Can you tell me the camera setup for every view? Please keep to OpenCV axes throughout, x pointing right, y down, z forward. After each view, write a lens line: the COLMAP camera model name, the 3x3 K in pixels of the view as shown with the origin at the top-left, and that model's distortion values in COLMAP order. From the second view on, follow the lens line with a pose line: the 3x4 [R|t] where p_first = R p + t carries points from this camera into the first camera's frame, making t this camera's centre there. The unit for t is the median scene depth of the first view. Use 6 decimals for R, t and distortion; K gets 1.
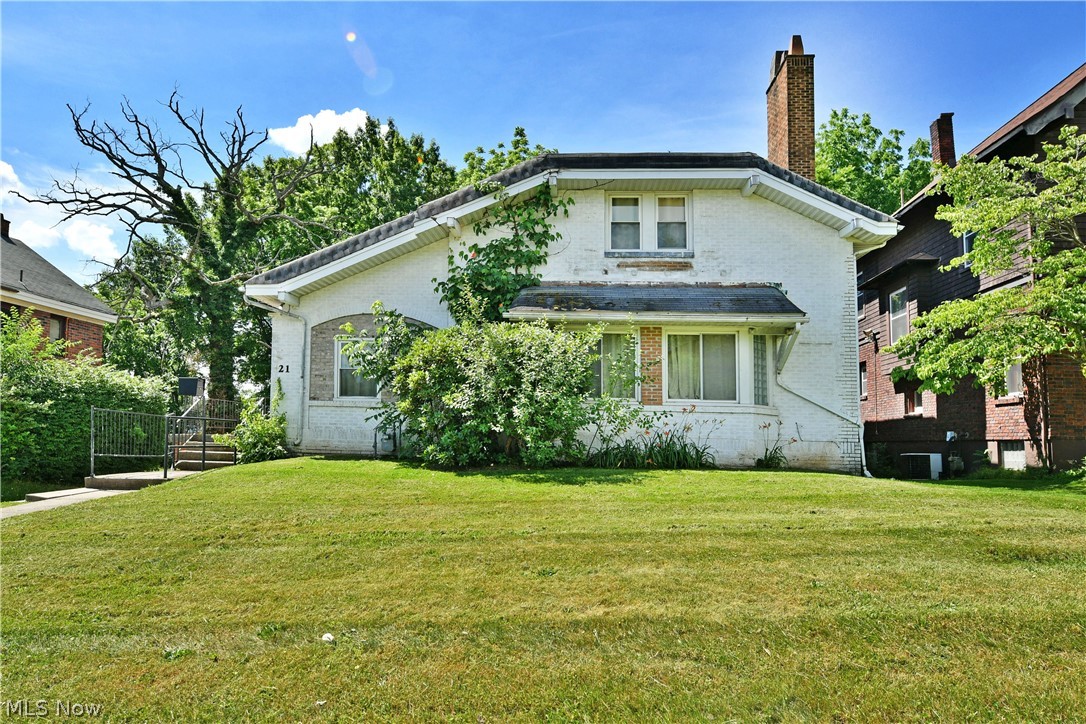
lens RADIAL K [[707.4, 0, 543.0], [0, 707.4, 362.0], [0, 0, 1]] dist [-0.001132, -0.000001]
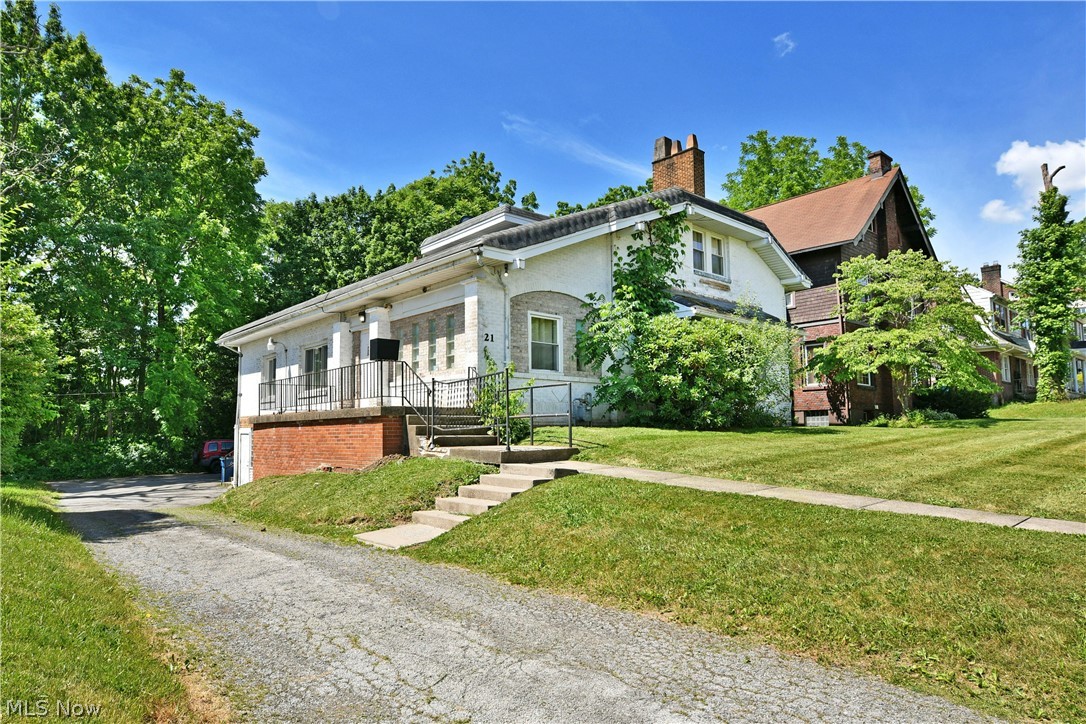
lens RADIAL K [[657.2, 0, 543.0], [0, 657.2, 362.0], [0, 0, 1]] dist [0.001726, 0.001289]
pose [[0.693010, 0.052826, 0.718989, -0.990320], [-0.058940, 0.998125, -0.016524, 0.055146], [-0.718514, -0.030926, 0.694825, 0.334309]]
